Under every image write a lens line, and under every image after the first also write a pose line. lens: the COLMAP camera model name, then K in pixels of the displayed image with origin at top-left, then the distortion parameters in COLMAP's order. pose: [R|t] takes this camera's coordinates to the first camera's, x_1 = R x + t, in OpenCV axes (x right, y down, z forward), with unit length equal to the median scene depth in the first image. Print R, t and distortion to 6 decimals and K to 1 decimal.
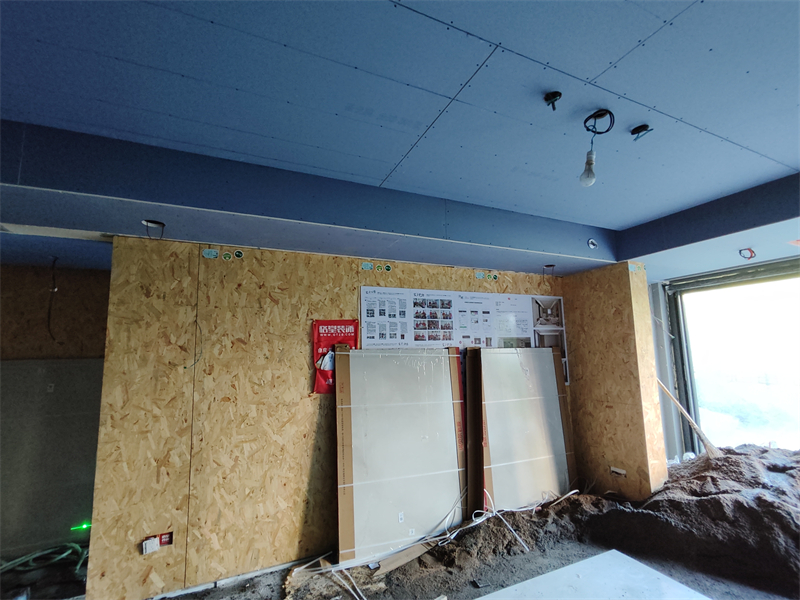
lens RADIAL K [[365.8, 0, 399.2], [0, 365.8, 316.0], [0, 0, 1]] dist [0.002156, 0.000632]
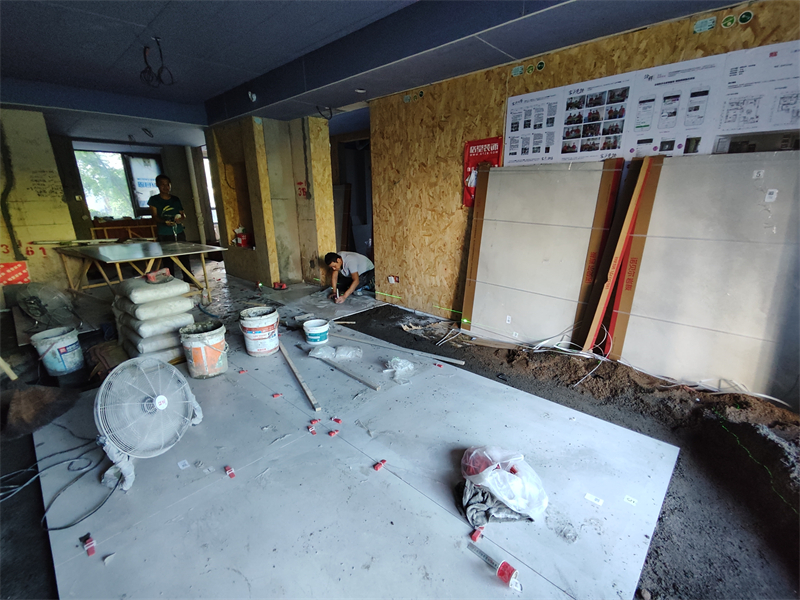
lens RADIAL K [[365.8, 0, 399.2], [0, 365.8, 316.0], [0, 0, 1]] dist [0.002156, 0.000632]
pose [[0.373659, 0.308567, -0.874737, 0.822456], [0.099541, 0.924260, 0.368557, 0.068378], [0.922210, -0.224787, 0.314643, 0.287978]]
